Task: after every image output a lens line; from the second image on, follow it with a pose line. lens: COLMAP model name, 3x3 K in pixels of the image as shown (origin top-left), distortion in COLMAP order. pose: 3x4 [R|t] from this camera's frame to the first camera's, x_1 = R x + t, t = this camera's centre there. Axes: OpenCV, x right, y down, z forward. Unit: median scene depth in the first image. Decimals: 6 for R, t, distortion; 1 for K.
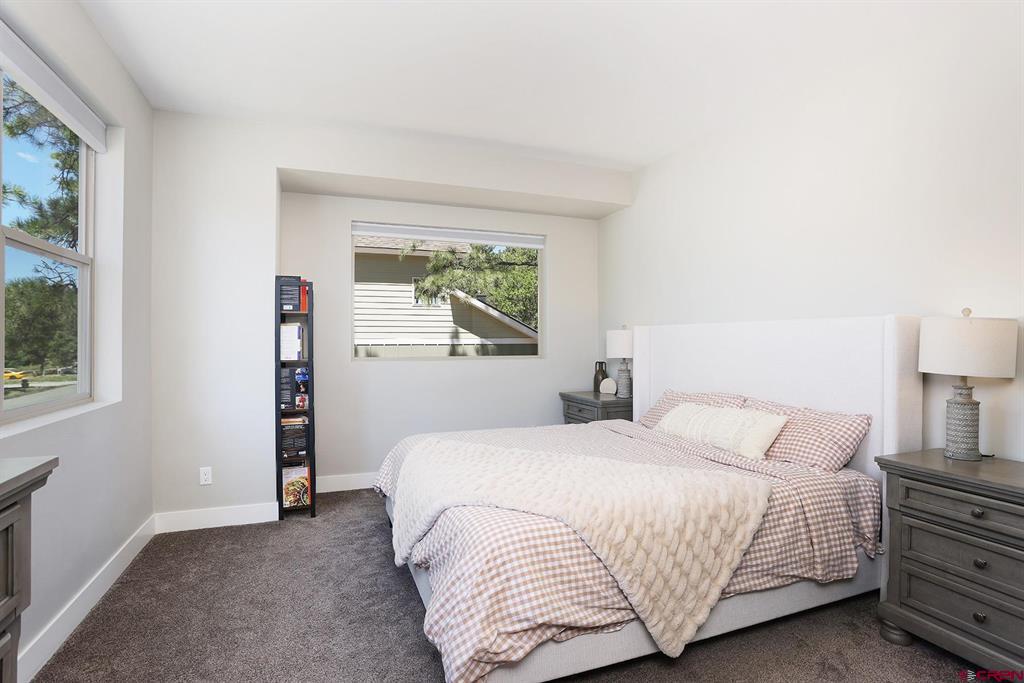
lens RADIAL K [[511.2, 0, 512.0], [0, 511.2, 341.5], [0, 0, 1]] dist [-0.055128, 0.000075]
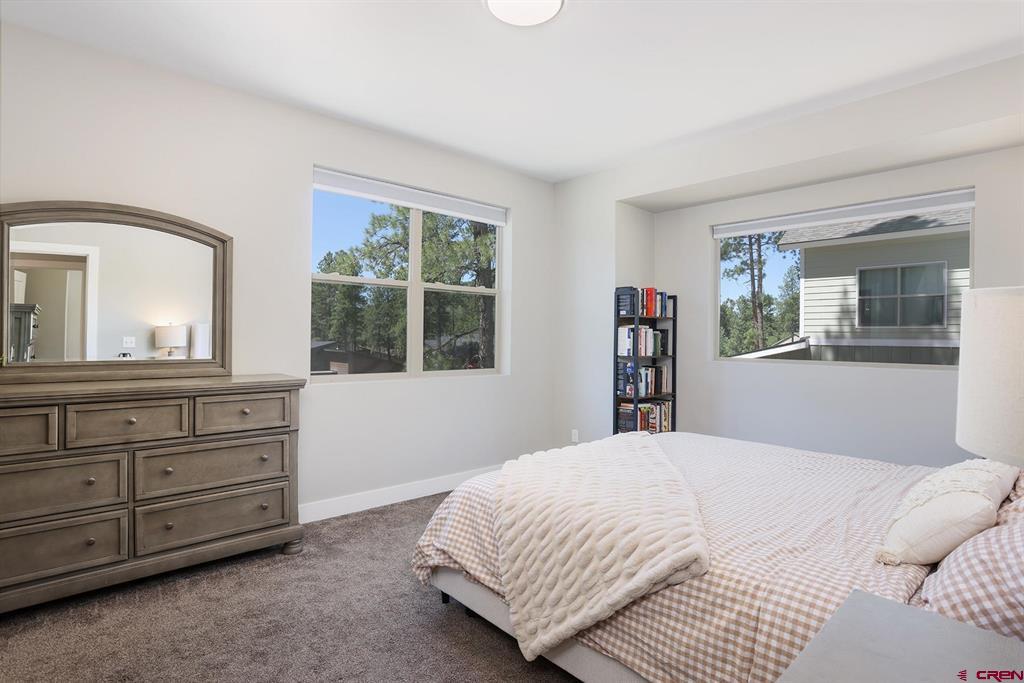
lens RADIAL K [[511.2, 0, 512.0], [0, 511.2, 341.5], [0, 0, 1]] dist [-0.055128, 0.000075]
pose [[0.369412, 0.014164, -0.929158, 0.612604], [-0.013223, 0.999863, 0.009984, -0.006233], [0.929172, 0.008598, 0.369548, 0.294836]]
